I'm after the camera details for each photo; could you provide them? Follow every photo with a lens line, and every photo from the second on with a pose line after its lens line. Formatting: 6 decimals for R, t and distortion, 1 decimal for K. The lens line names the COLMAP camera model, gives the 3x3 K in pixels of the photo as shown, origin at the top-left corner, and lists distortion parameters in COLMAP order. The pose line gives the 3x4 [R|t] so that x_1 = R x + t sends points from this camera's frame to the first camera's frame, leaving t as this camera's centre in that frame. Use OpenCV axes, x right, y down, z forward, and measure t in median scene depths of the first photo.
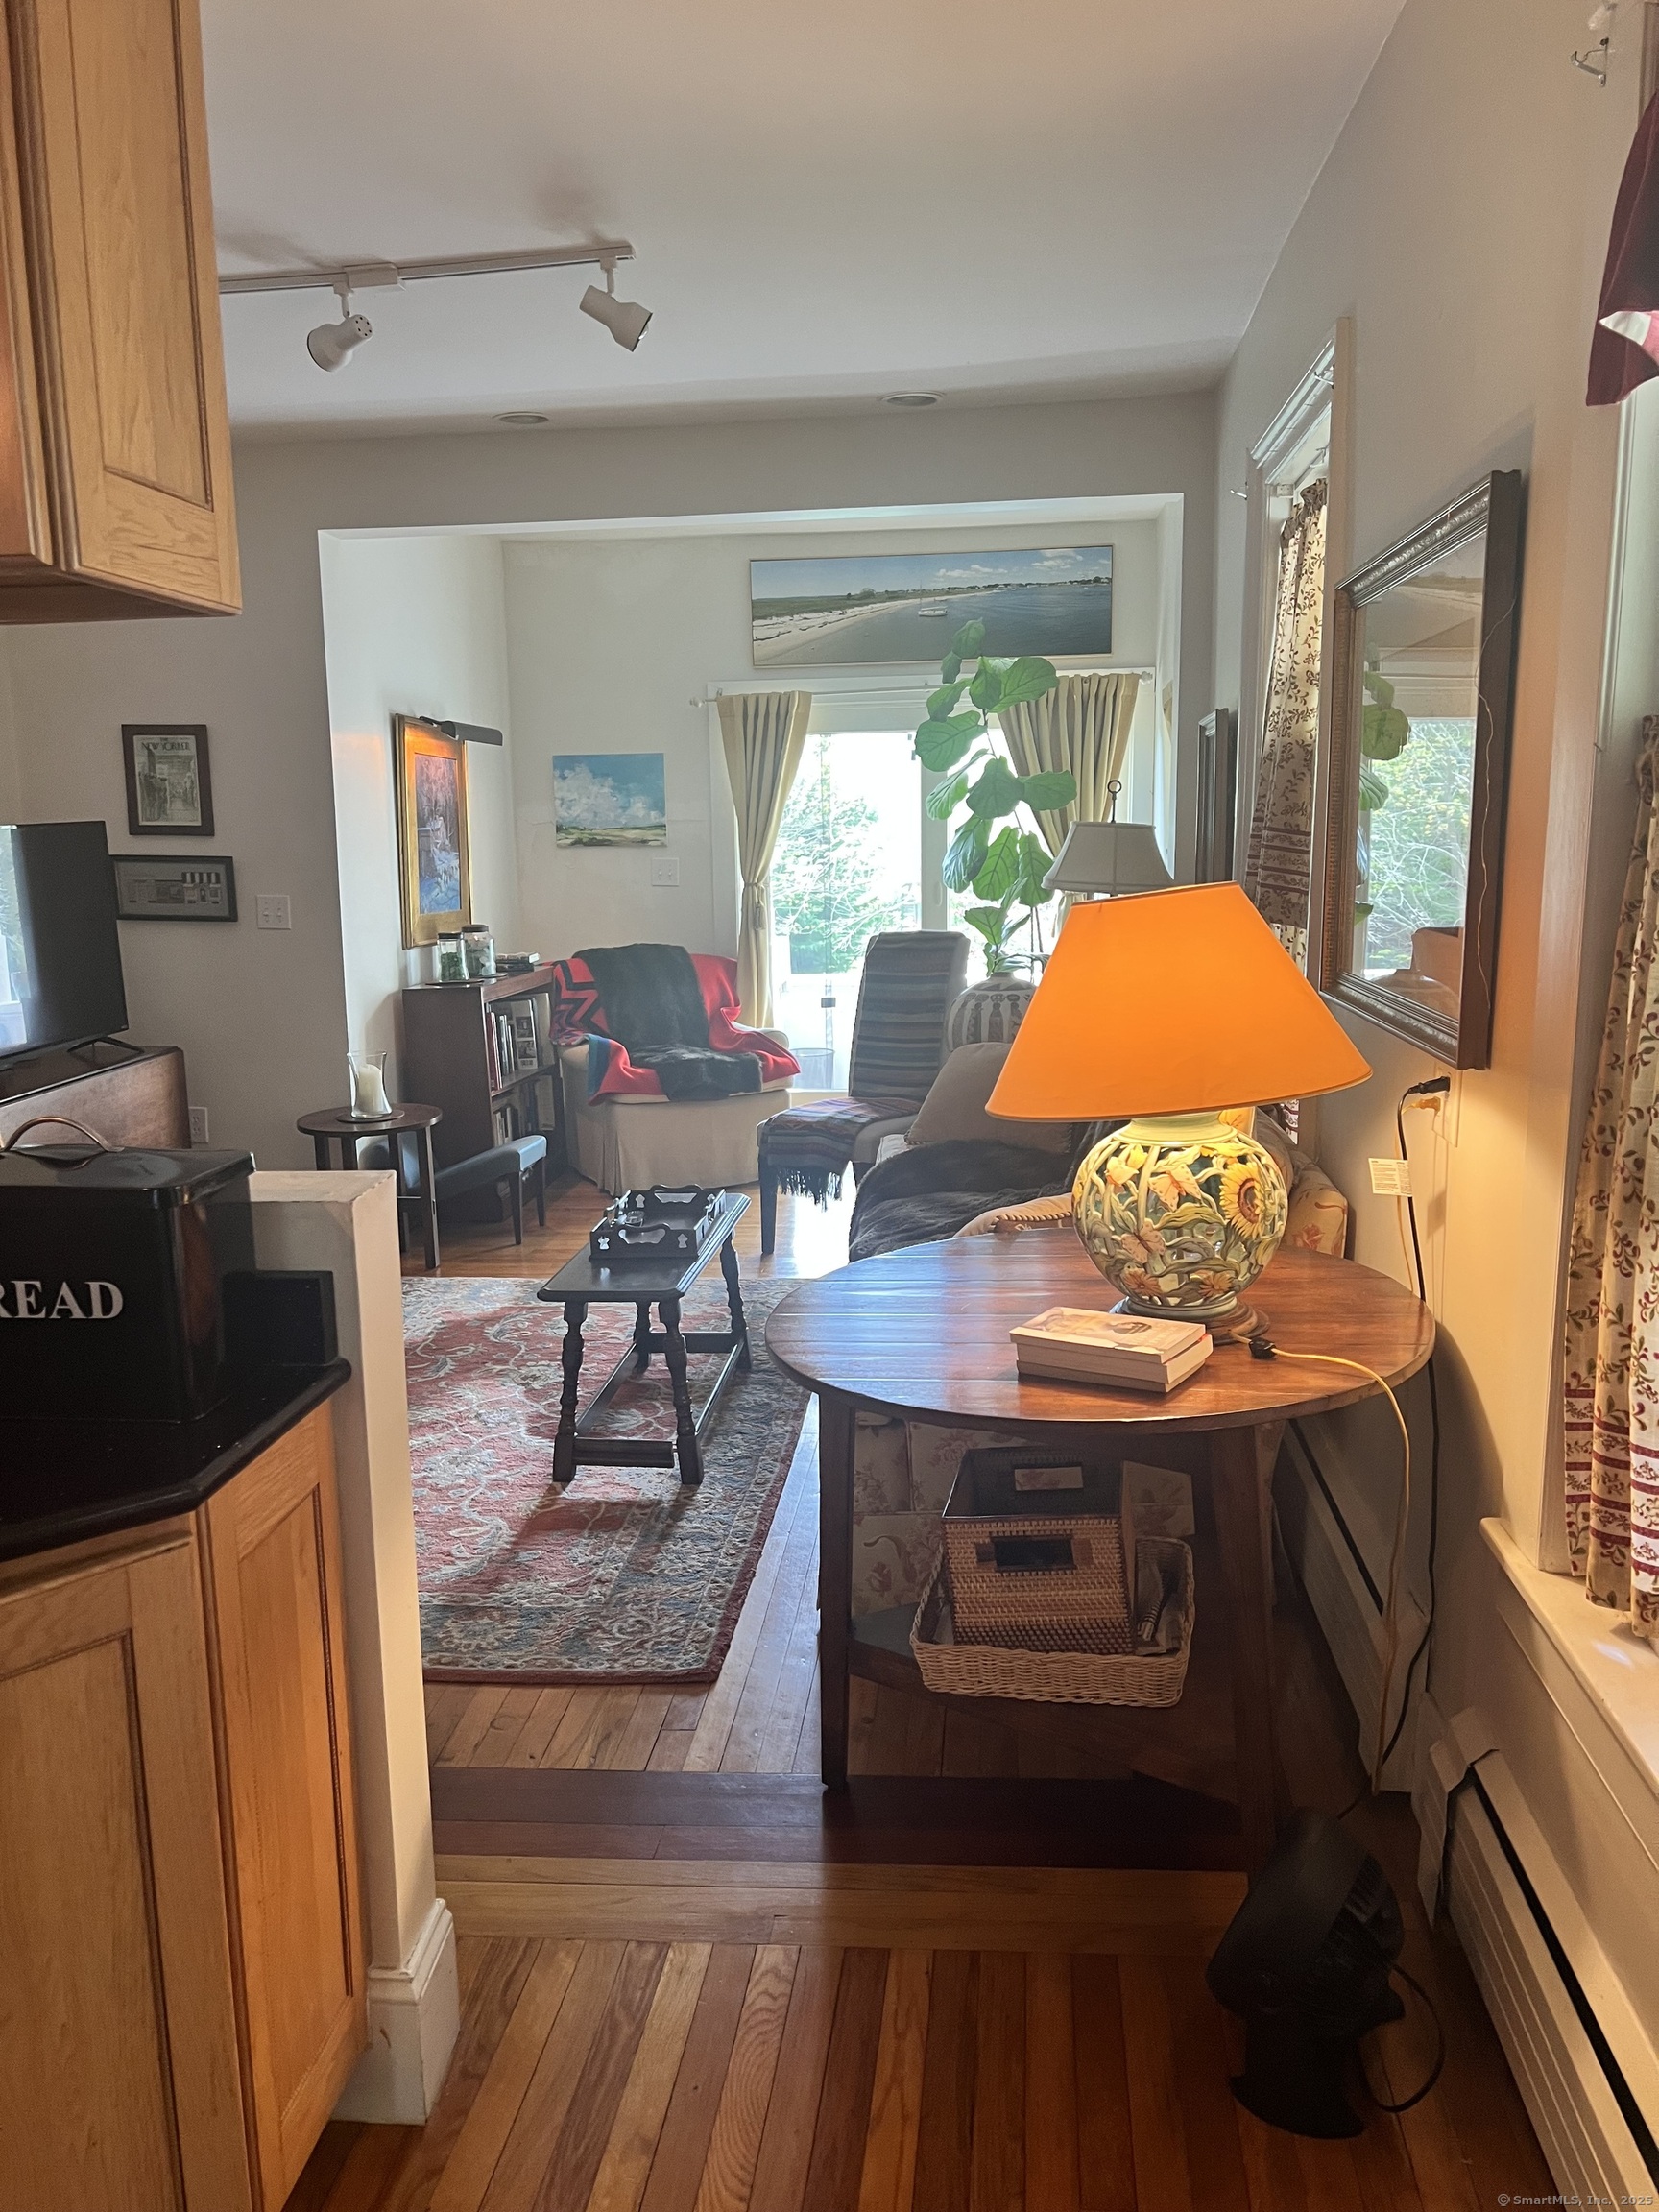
lens RADIAL K [[1688.7, 0, 831.0], [0, 1688.7, 1100.0], [0, 0, 1]] dist [0.071522, -0.087928]
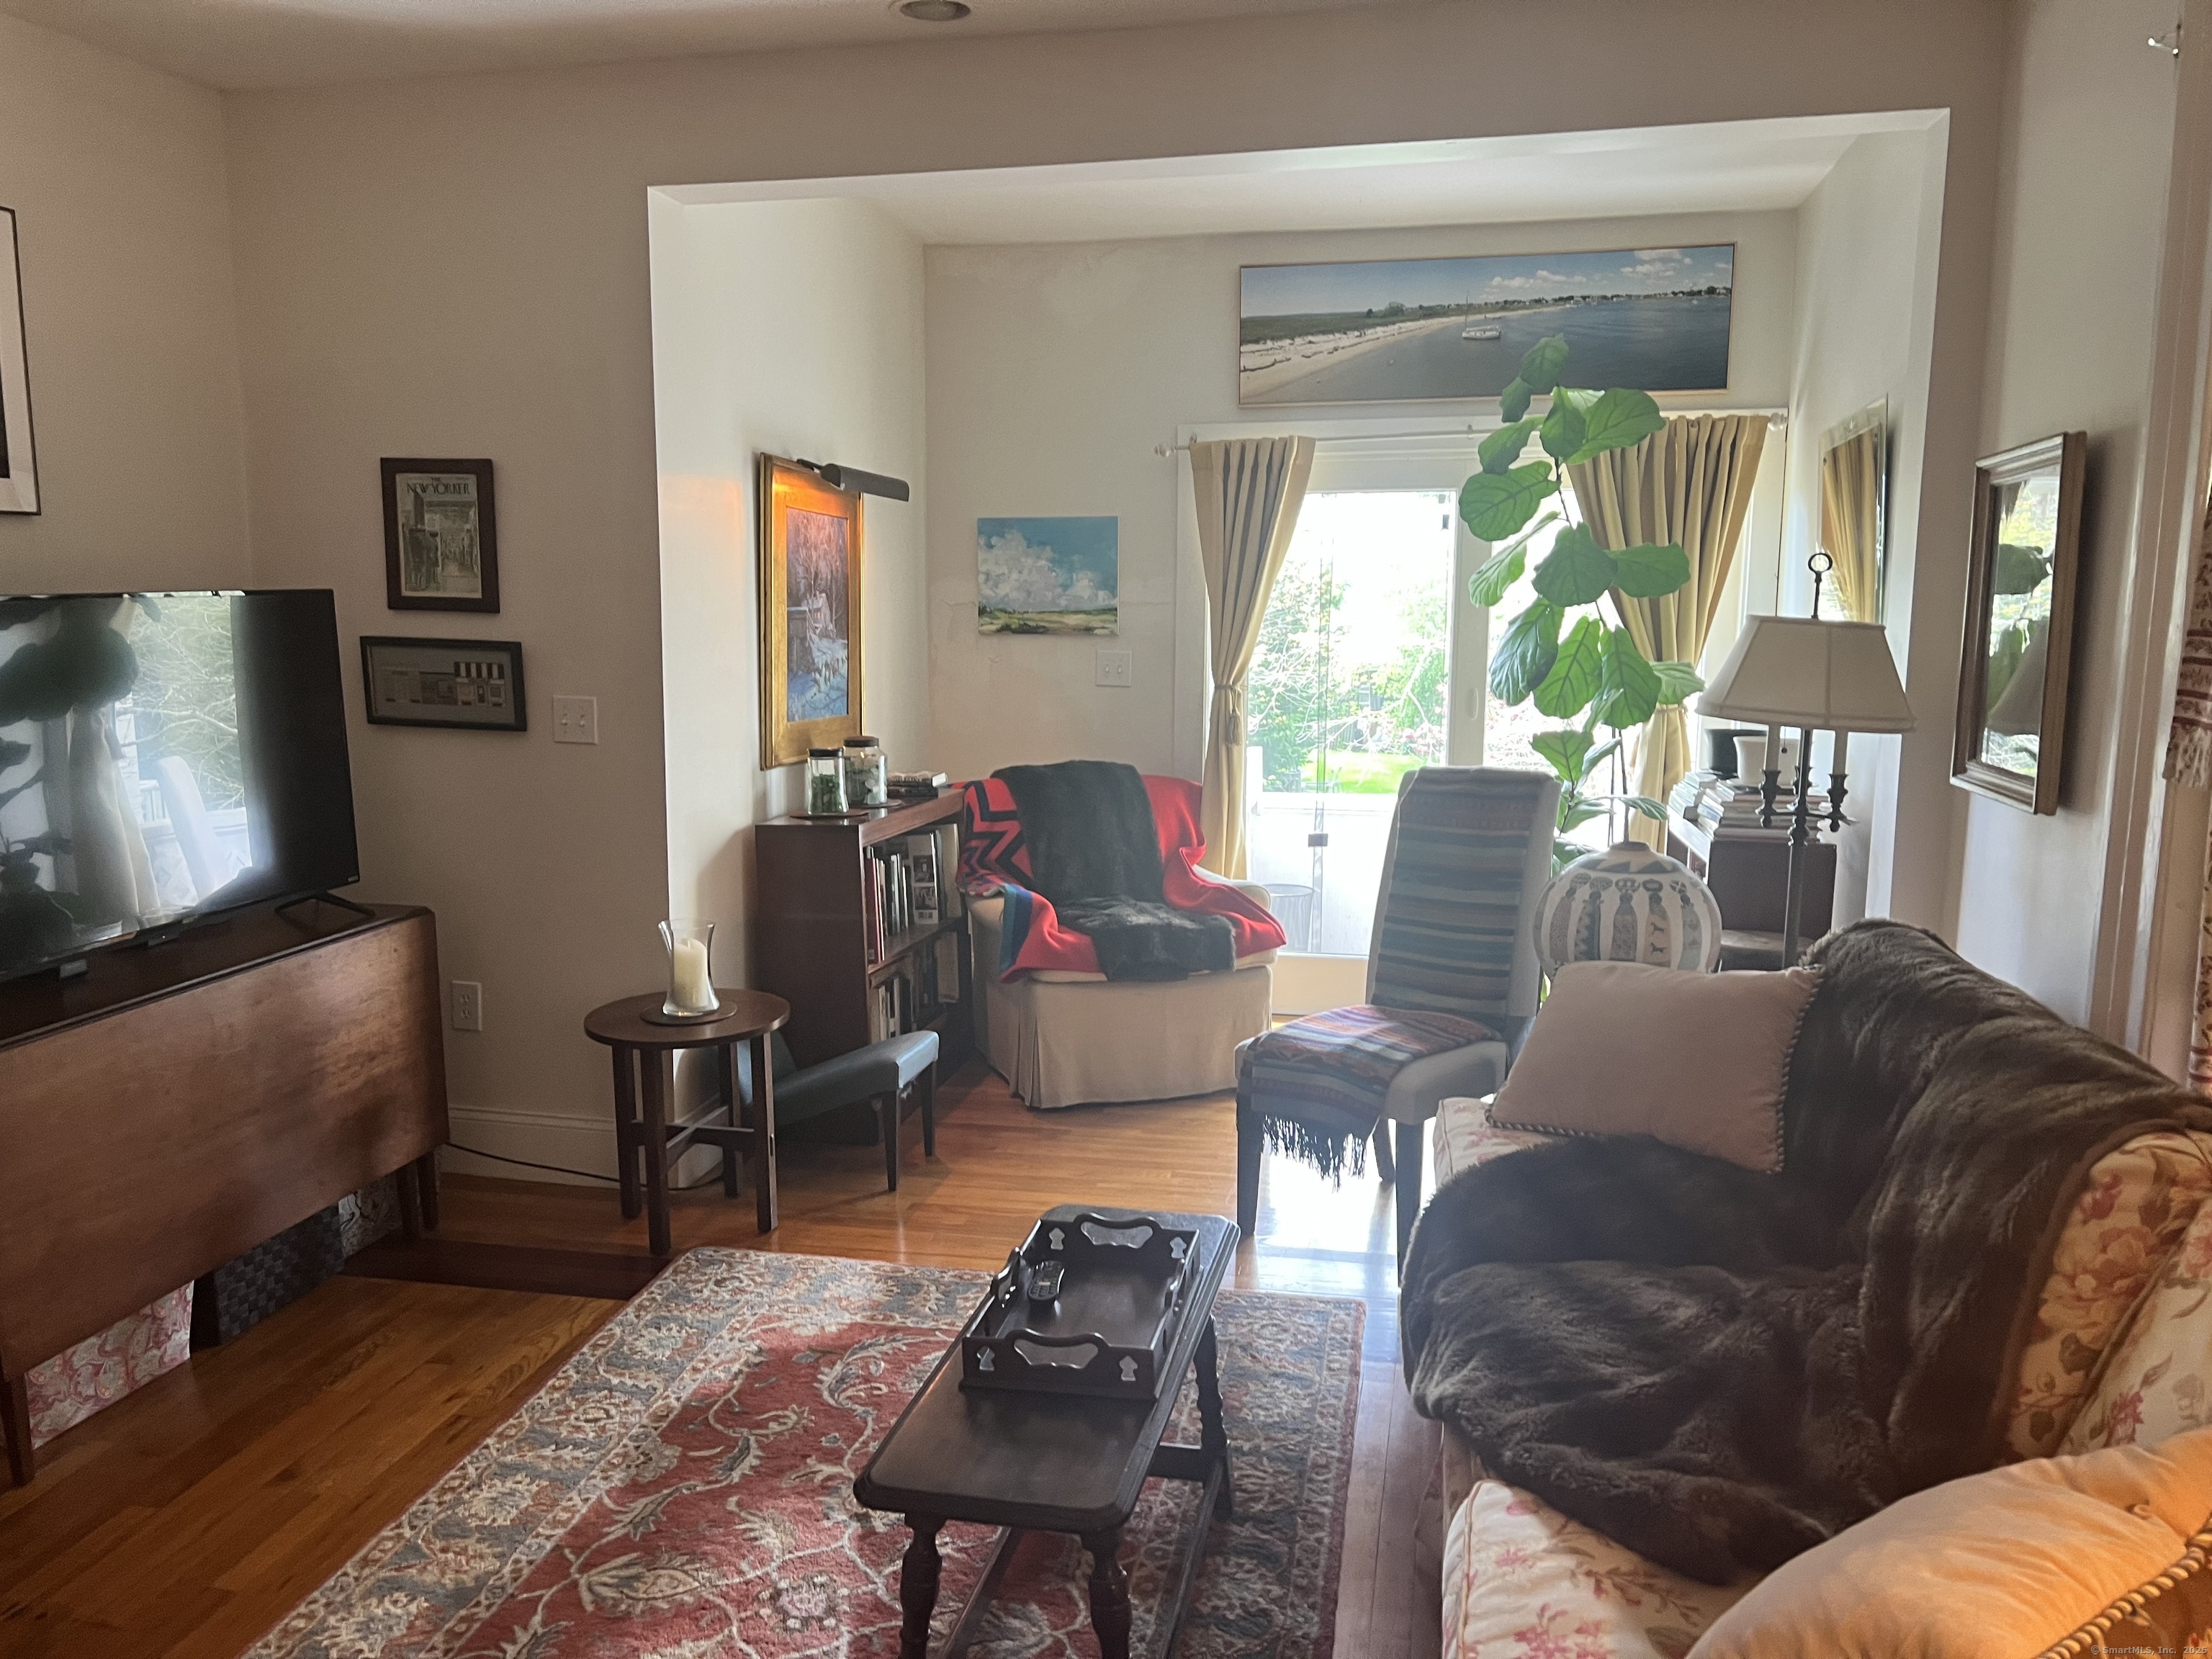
lens RADIAL K [[1688.7, 0, 1091.9], [0, 1688.7, 824.6], [0, 0, 1]] dist [0.071522, -0.087928]
pose [[0.994036, 0.032563, -0.104081, -0.030100], [-0.036139, 0.998813, -0.032652, -0.045137], [0.102895, 0.036219, 0.994033, 0.275955]]
